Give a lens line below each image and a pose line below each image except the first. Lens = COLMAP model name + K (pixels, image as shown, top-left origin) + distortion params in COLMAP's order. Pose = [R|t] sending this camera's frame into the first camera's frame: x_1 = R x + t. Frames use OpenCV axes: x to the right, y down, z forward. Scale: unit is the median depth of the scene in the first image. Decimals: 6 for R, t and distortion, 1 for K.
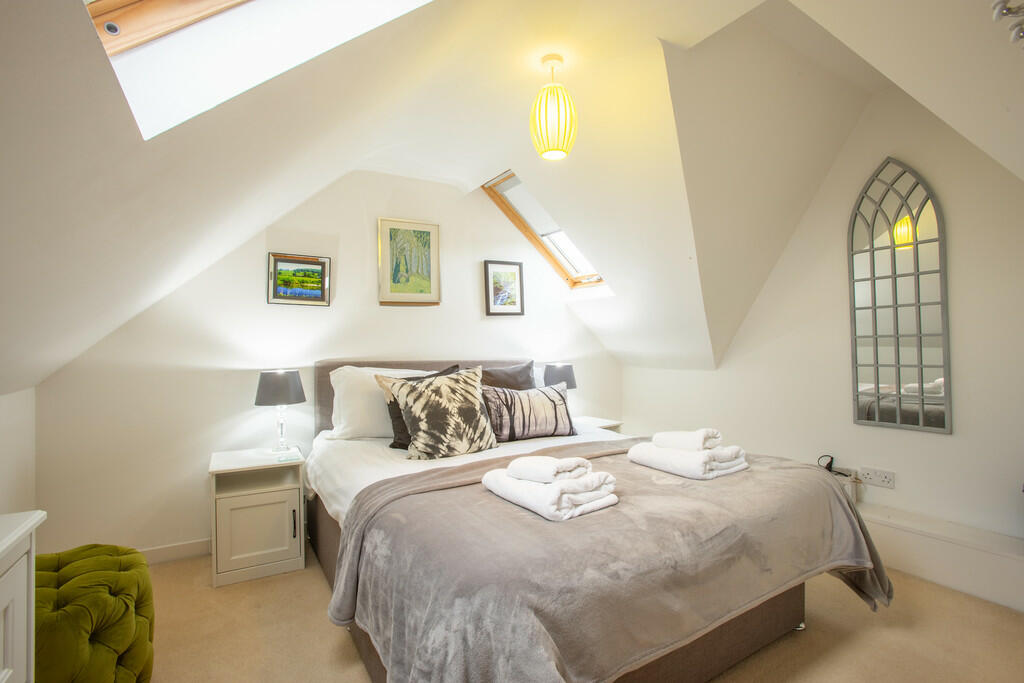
lens RADIAL K [[465.6, 0, 496.1], [0, 465.6, 339.5], [0, 0, 1]] dist [-0.058232, 0.015131]
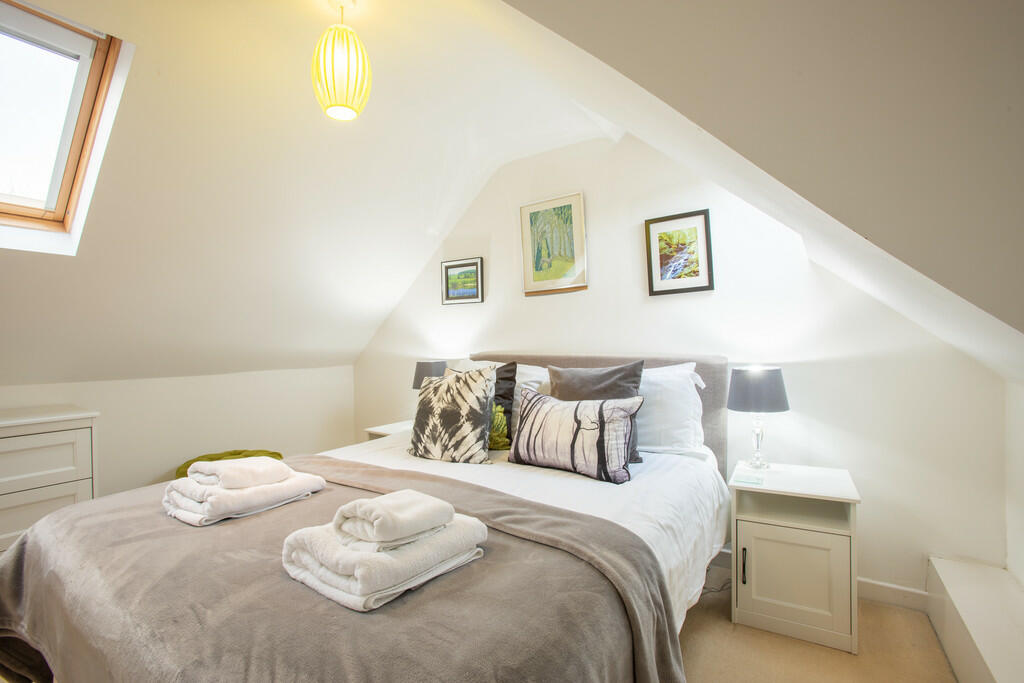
lens RADIAL K [[465.6, 0, 496.1], [0, 465.6, 339.5], [0, 0, 1]] dist [-0.058232, 0.015131]
pose [[0.436351, -0.001439, -0.899775, 0.638138], [0.025262, 0.999624, 0.010652, 0.003291], [0.899422, -0.027378, 0.436223, 0.570671]]
